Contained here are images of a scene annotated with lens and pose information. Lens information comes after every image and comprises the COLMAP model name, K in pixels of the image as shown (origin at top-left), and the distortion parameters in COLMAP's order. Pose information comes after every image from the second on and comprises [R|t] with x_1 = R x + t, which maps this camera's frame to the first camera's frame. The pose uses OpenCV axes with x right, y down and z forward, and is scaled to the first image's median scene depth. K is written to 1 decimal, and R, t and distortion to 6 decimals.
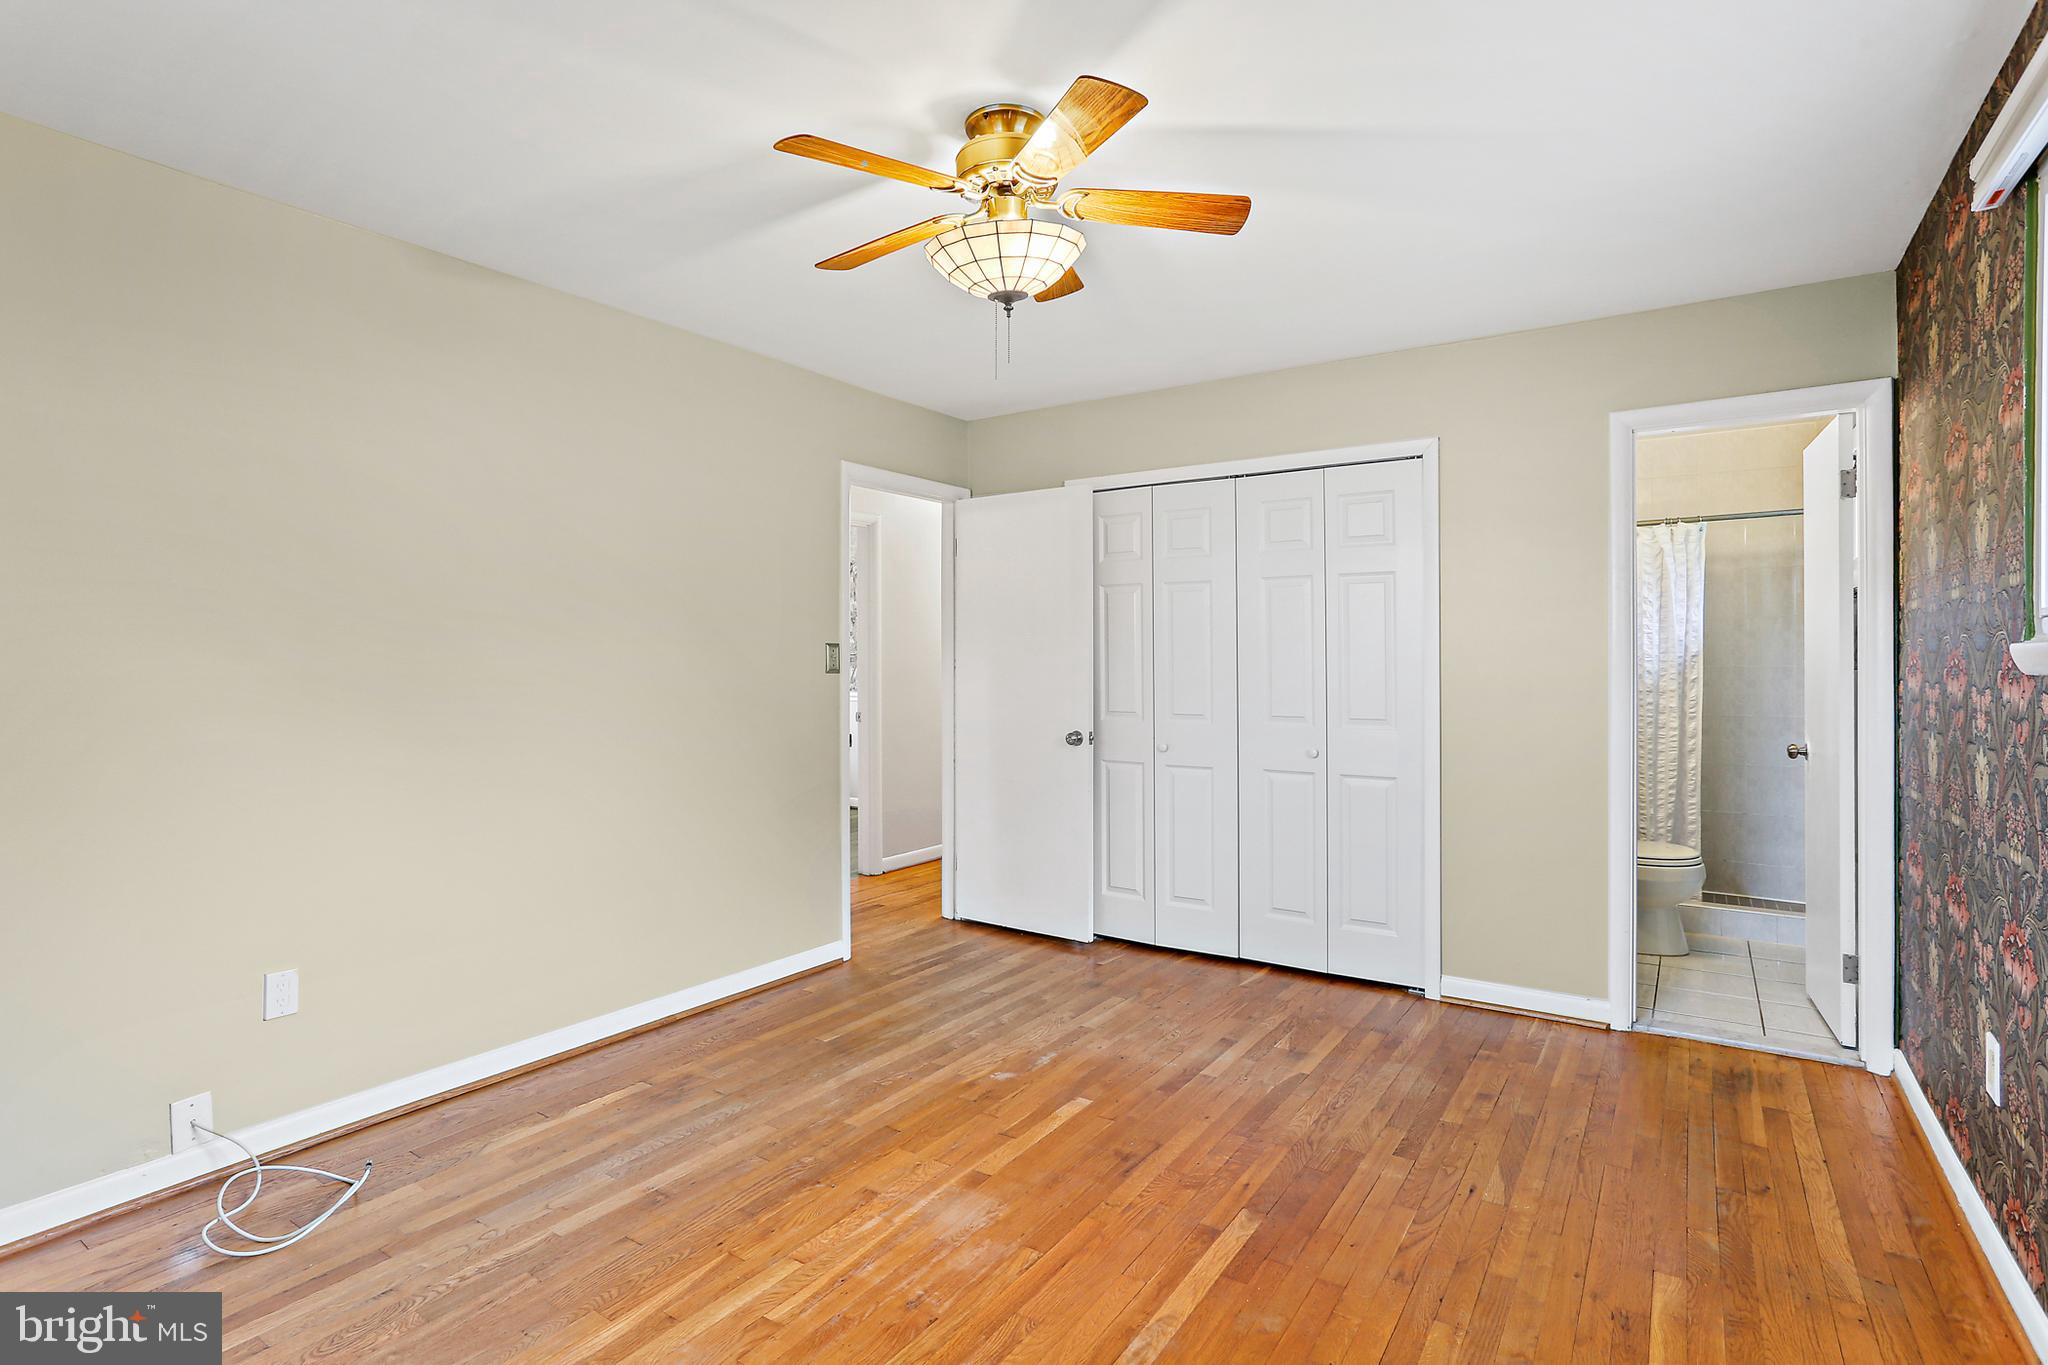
lens RADIAL K [[1001.4, 0, 1022.7], [0, 1001.4, 673.2], [0, 0, 1]] dist [-0.052872, 0.040026]
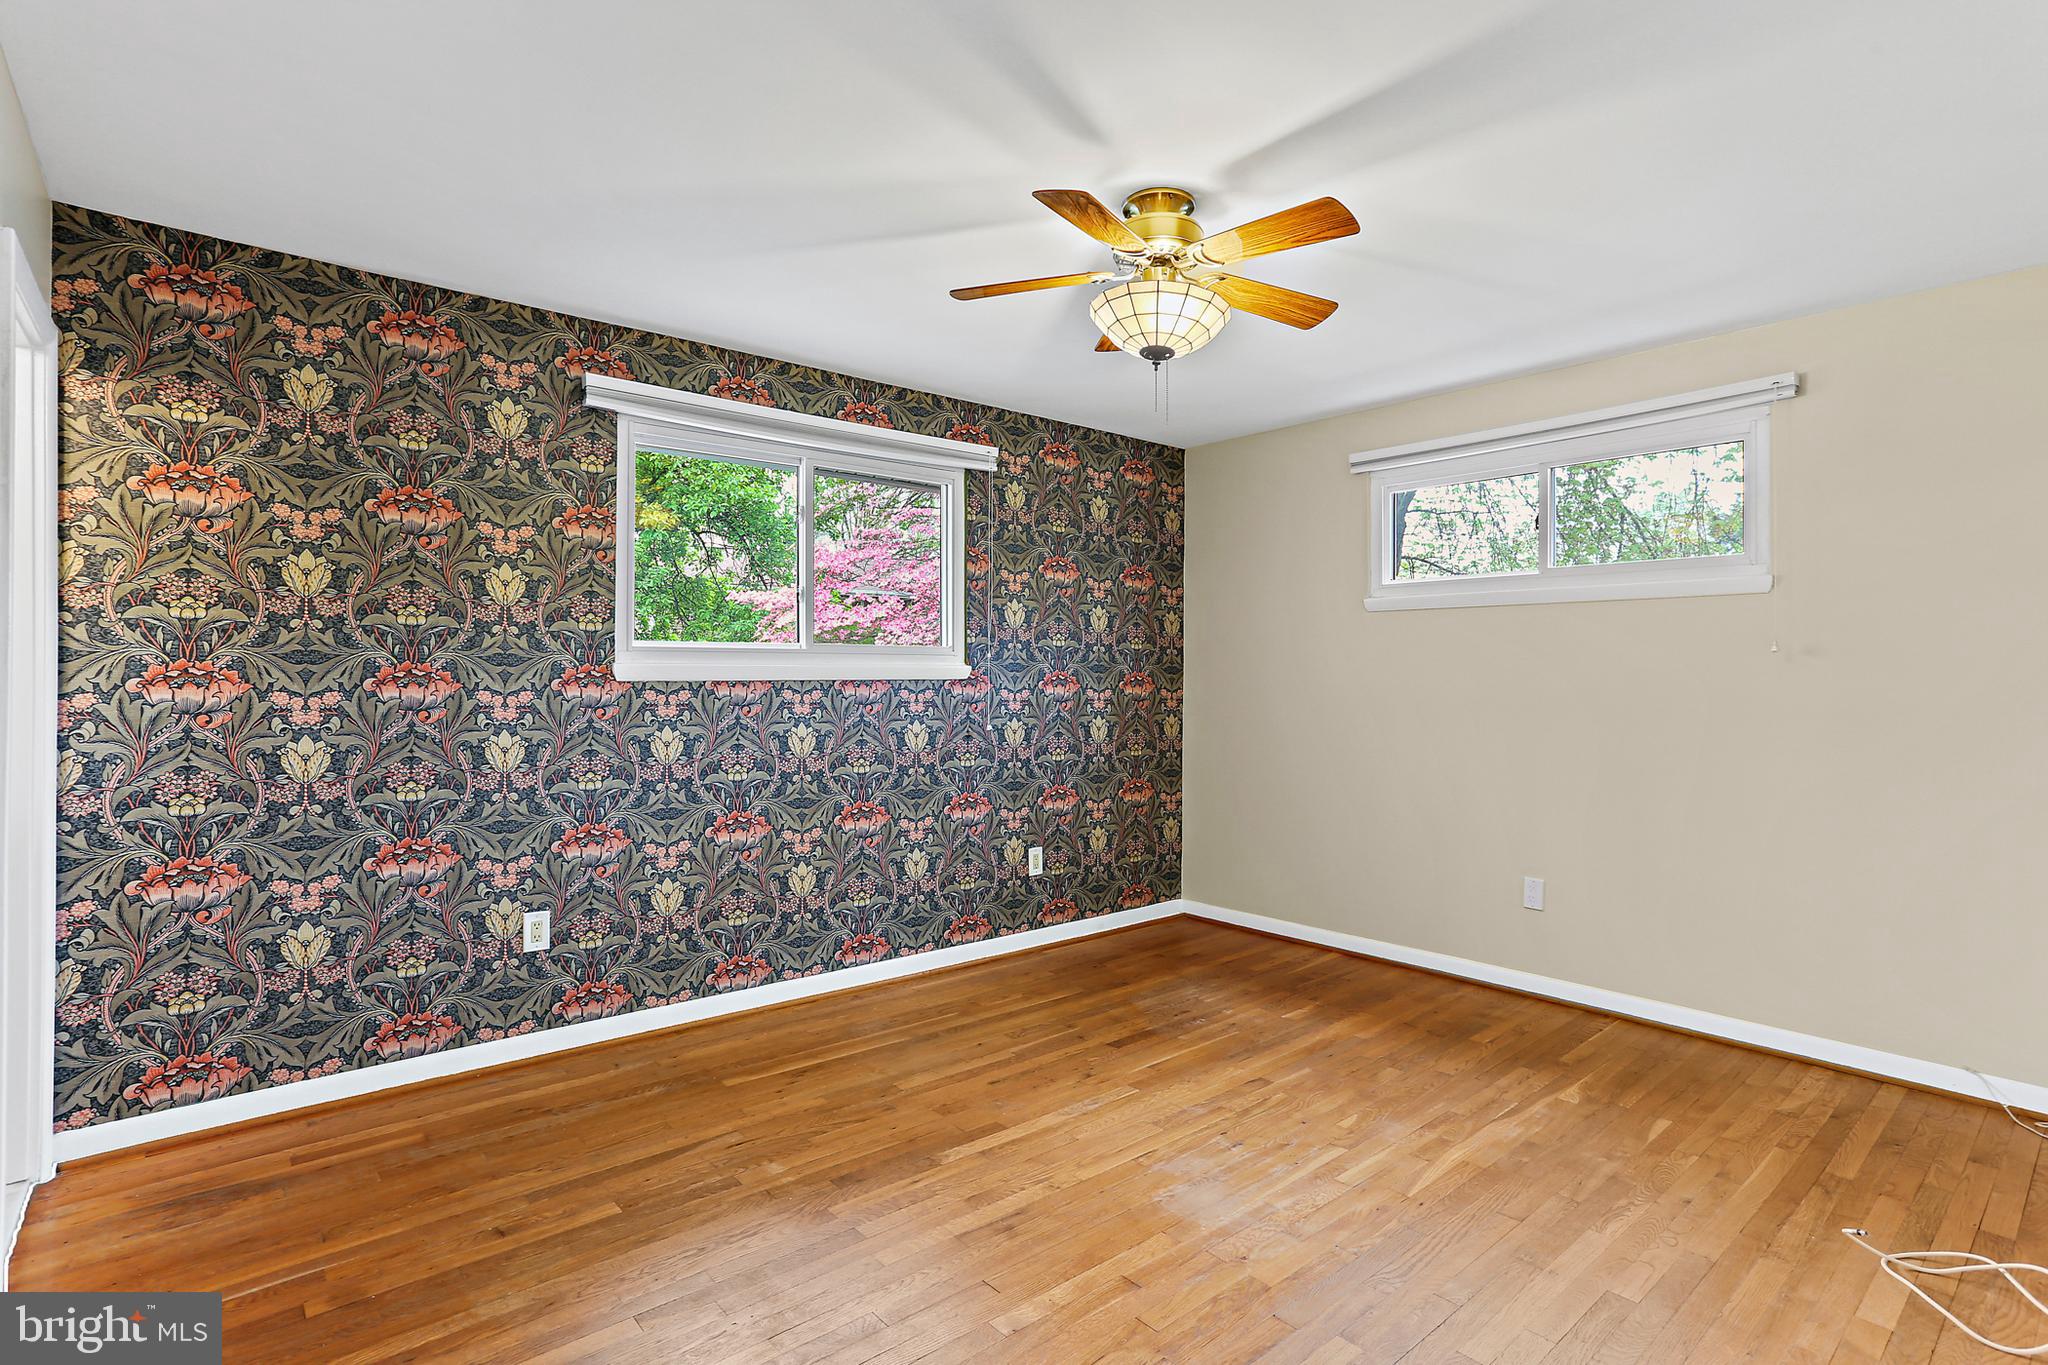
lens RADIAL K [[1001.4, 0, 1022.7], [0, 1001.4, 673.2], [0, 0, 1]] dist [-0.052872, 0.040026]
pose [[-0.962304, 0.000963, 0.271973, -0.157742], [0.002073, 0.999991, 0.003793, -0.016075], [-0.271967, 0.004214, -0.962297, 1.913622]]
